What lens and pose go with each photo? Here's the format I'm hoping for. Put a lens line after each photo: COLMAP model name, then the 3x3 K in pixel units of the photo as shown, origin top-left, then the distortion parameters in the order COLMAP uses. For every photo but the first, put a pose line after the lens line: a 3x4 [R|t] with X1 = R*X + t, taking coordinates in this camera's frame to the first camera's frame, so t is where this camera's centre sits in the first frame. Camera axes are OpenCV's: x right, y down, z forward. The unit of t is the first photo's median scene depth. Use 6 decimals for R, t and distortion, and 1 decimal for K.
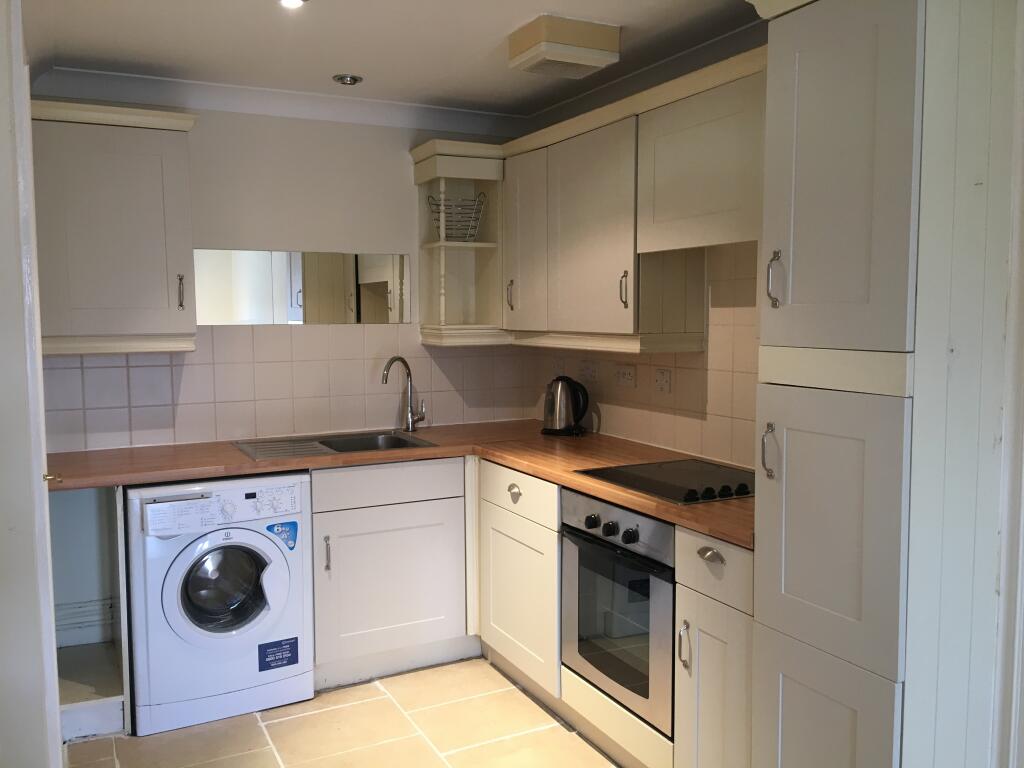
lens RADIAL K [[865.9, 0, 512.4], [0, 865.9, 384.1], [0, 0, 1]] dist [0.017592, 0.005889]
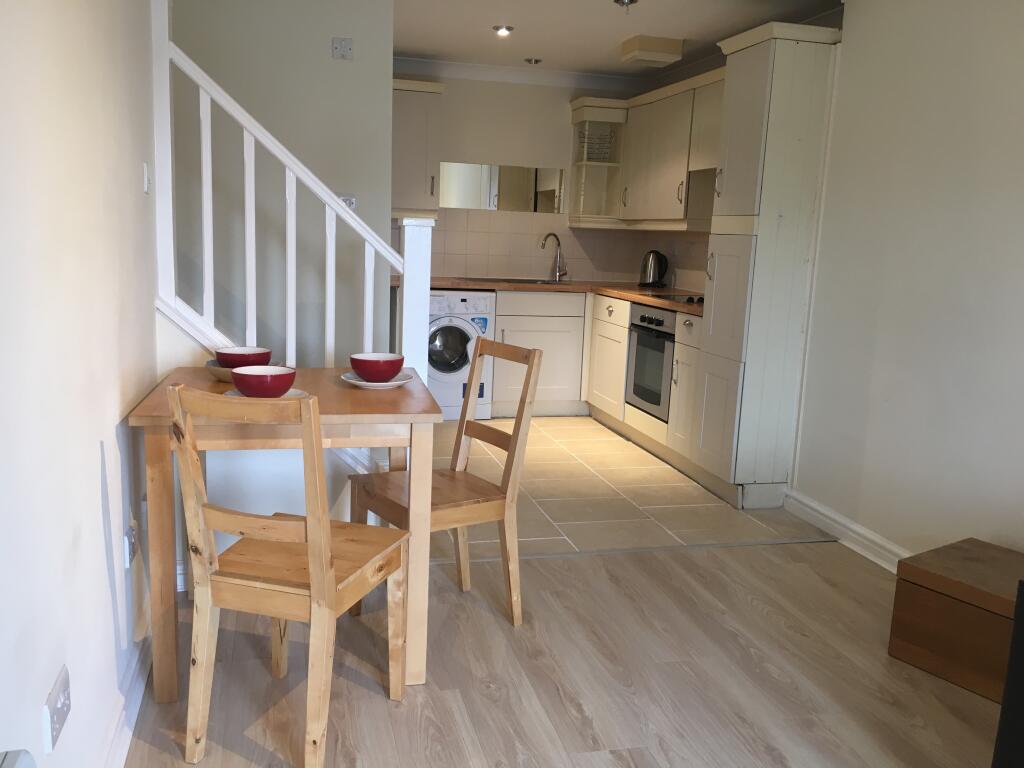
lens RADIAL K [[865.9, 0, 509.9], [0, 865.9, 384.9], [0, 0, 1]] dist [0.017592, 0.005889]
pose [[0.974771, 0.082056, -0.207579, 0.173774], [-0.063829, 0.993614, 0.093041, 0.121409], [0.213888, -0.077444, 0.973784, -0.717565]]
